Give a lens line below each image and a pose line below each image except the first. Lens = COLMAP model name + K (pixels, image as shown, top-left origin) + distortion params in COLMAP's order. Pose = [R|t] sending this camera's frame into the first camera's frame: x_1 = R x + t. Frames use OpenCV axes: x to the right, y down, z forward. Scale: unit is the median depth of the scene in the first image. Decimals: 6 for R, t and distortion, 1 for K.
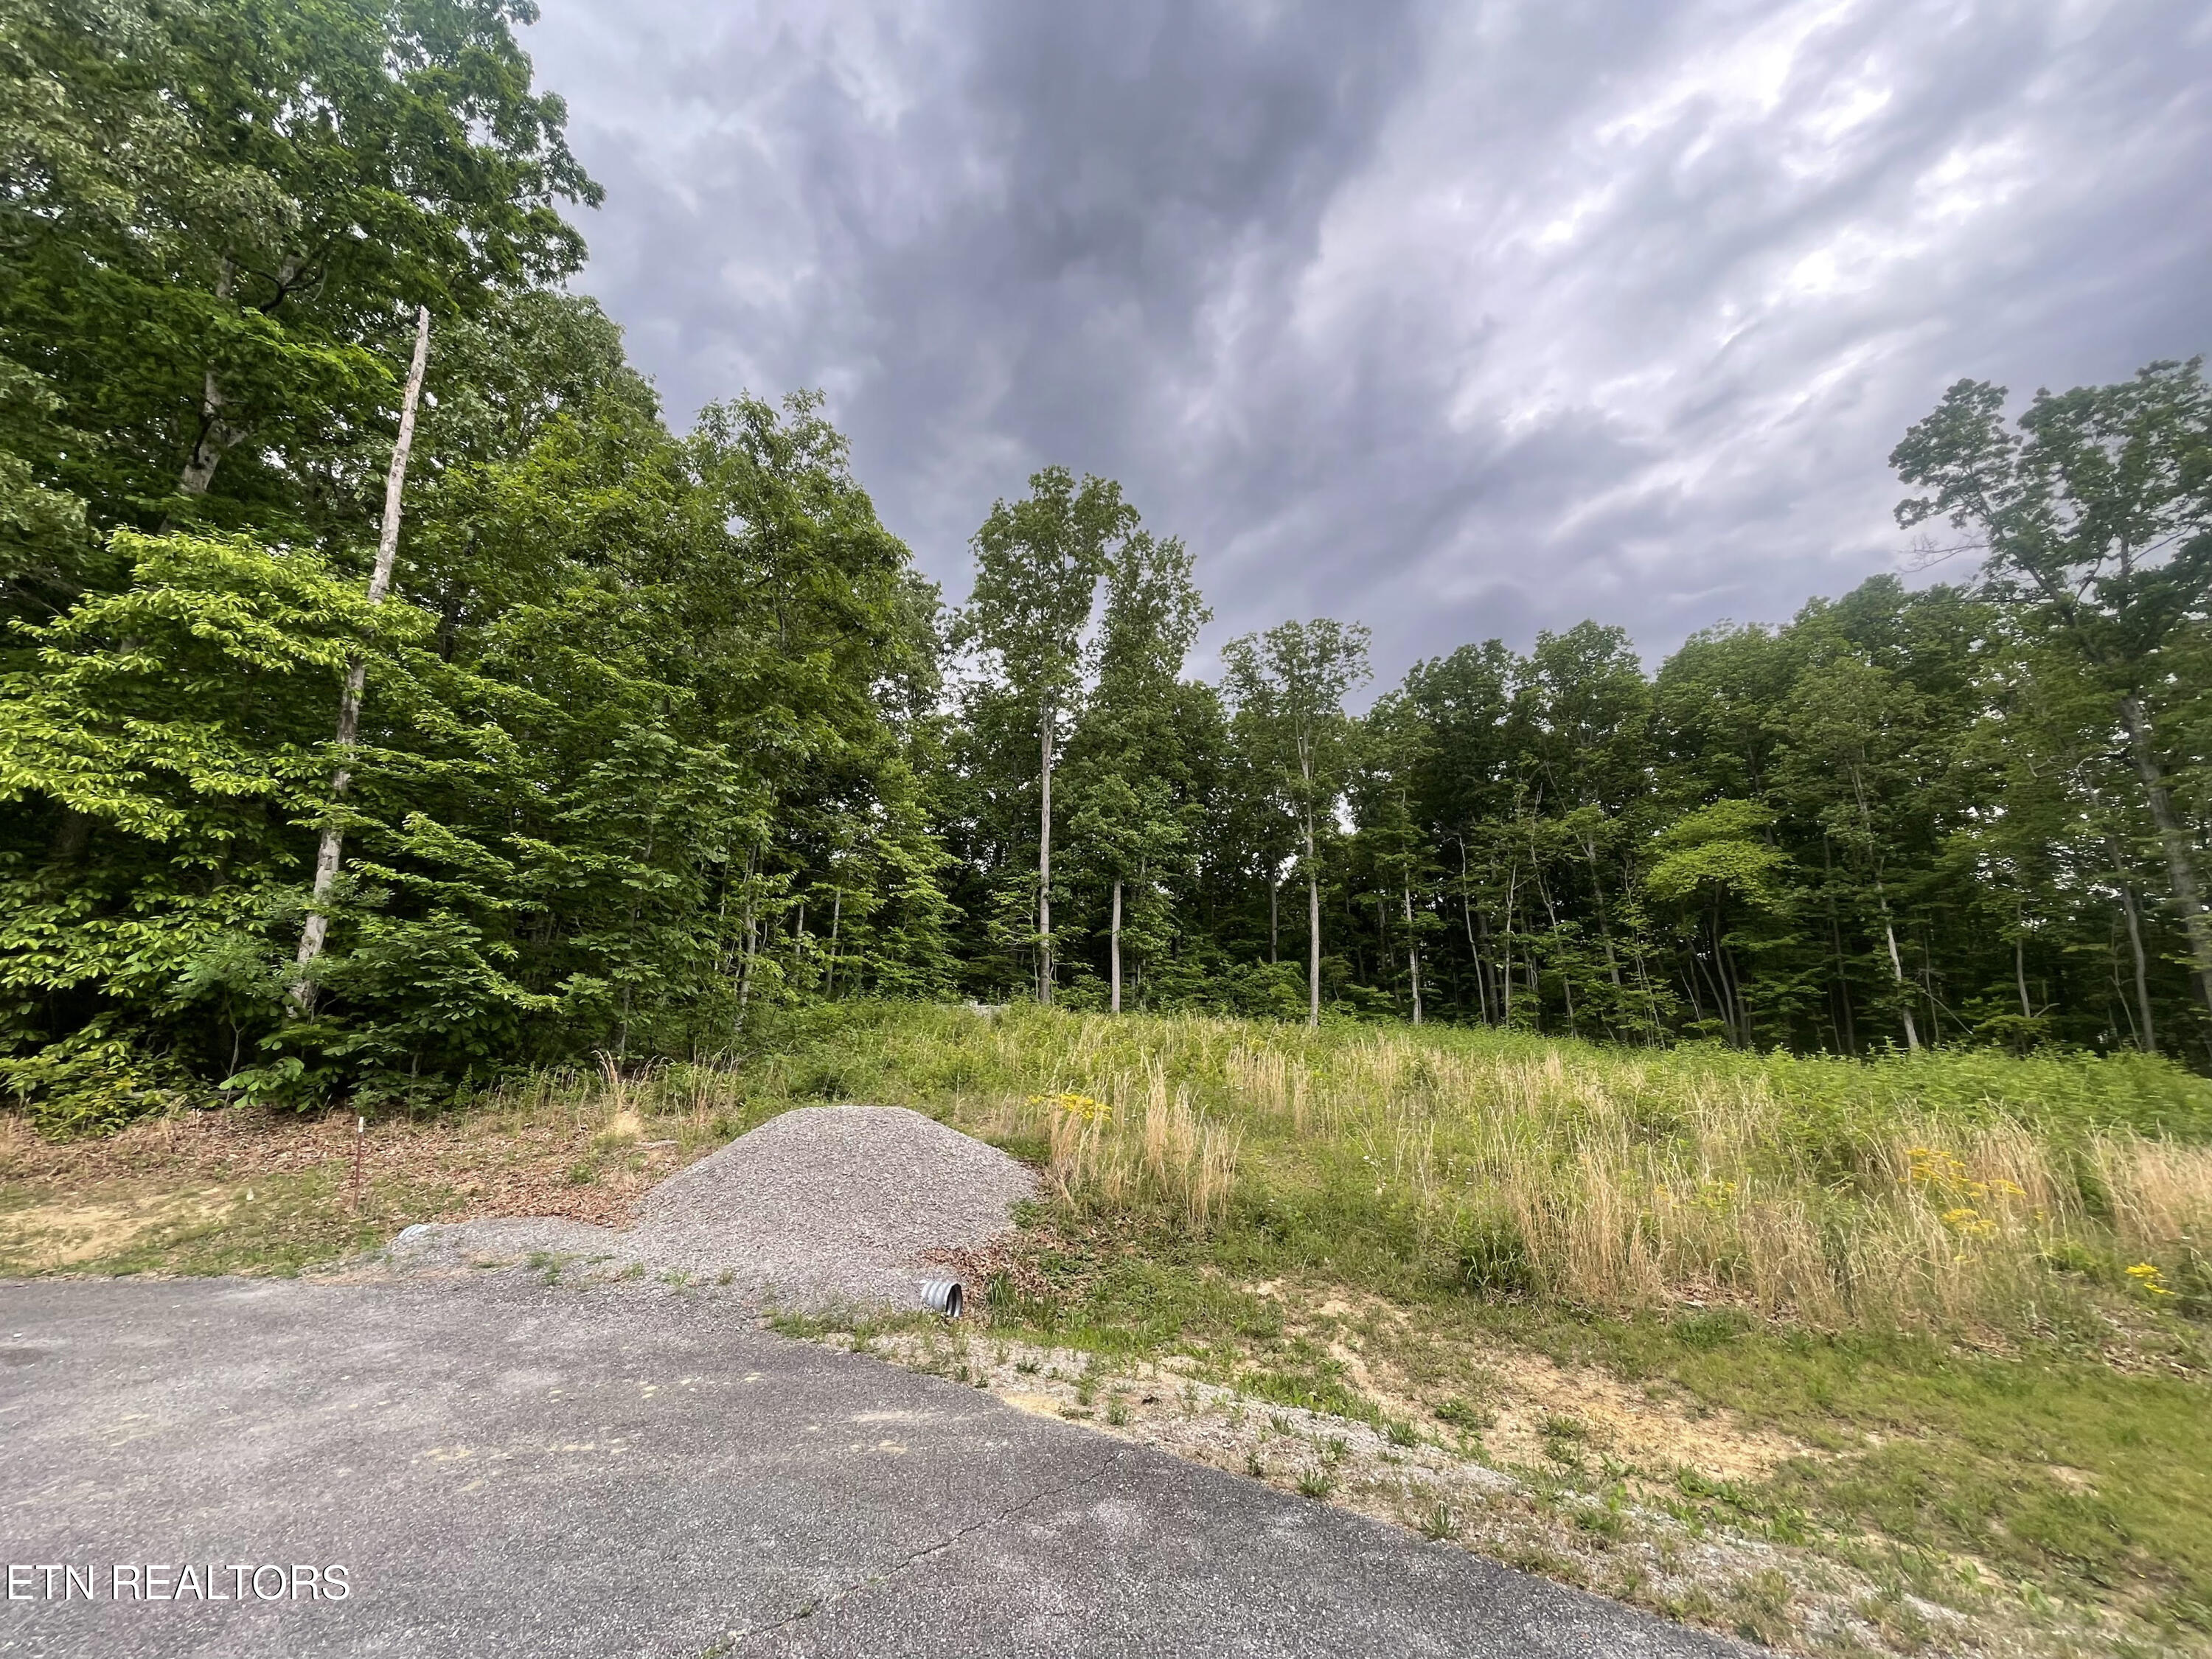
lens RADIAL K [[930.4, 0, 1106.0], [0, 930.4, 829.5], [0, 0, 1]] dist [0.033081, -0.000015]
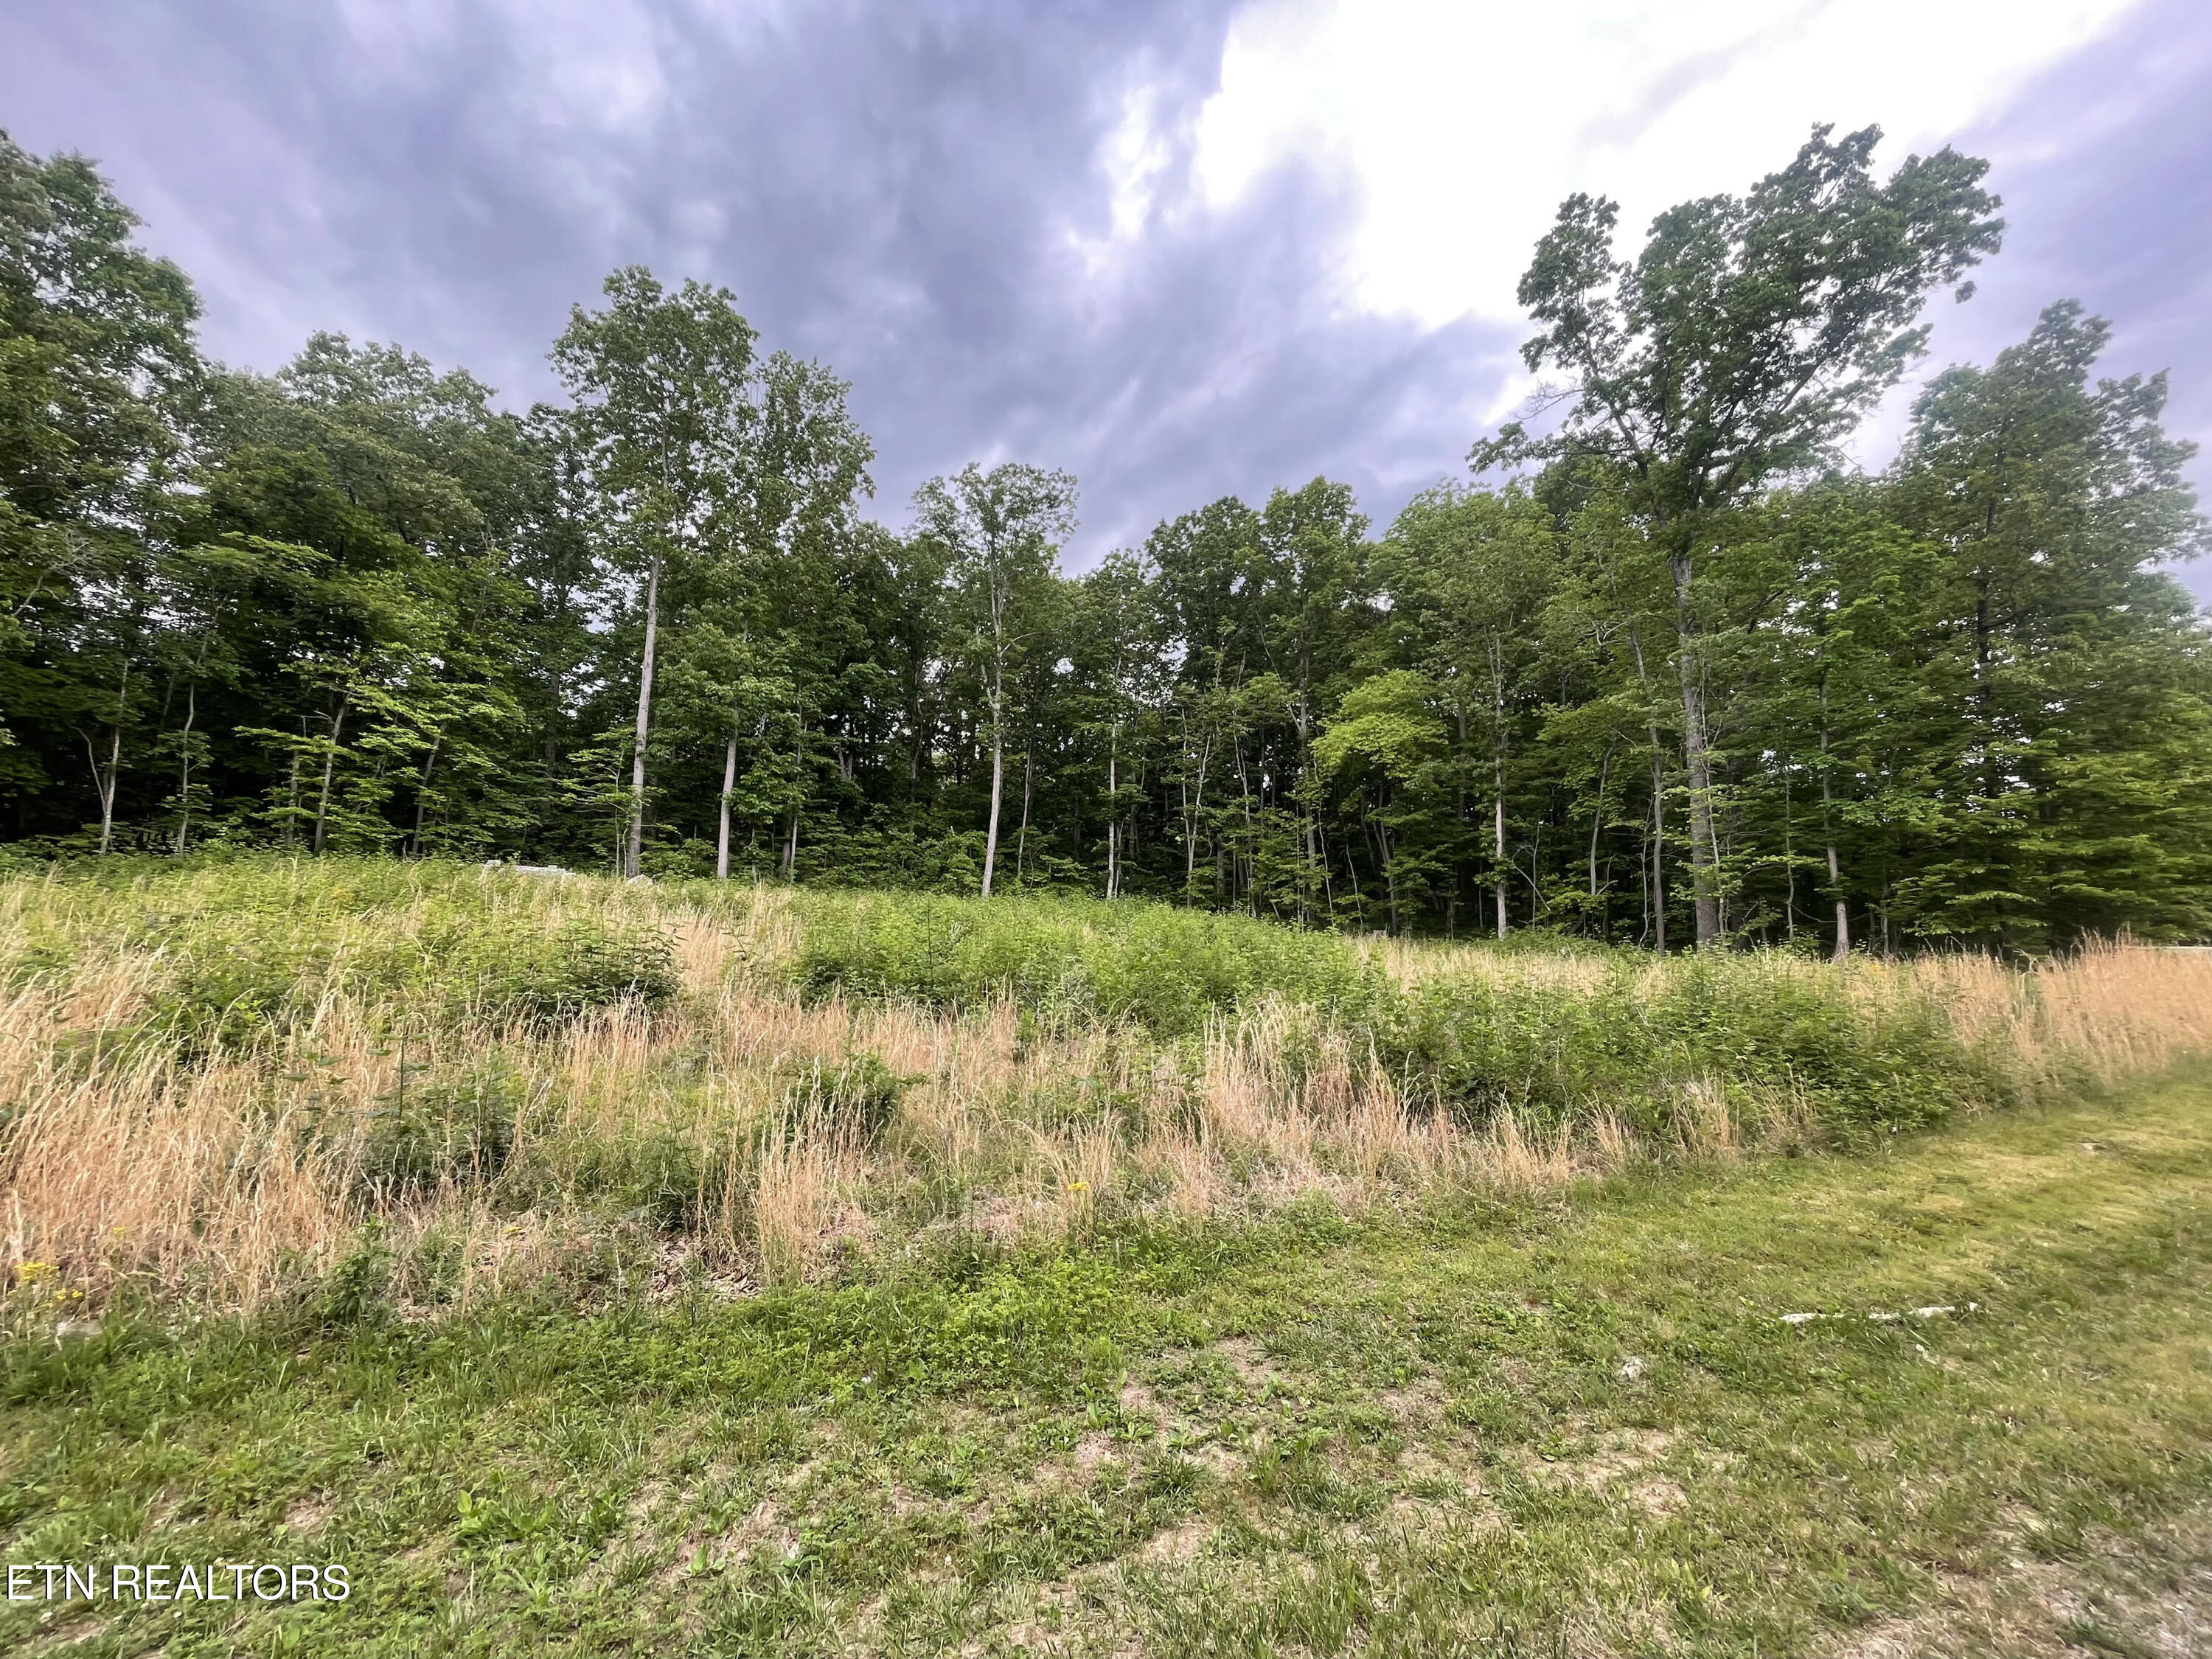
lens RADIAL K [[888.7, 0, 1100.0], [0, 888.7, 834.5], [0, 0, 1]] dist [-0.012626, 0.006265]
pose [[0.999740, 0.020589, 0.009832, 0.352256], [-0.021749, 0.990198, 0.137967, 0.016024], [-0.006895, -0.138145, 0.990388, 0.087599]]
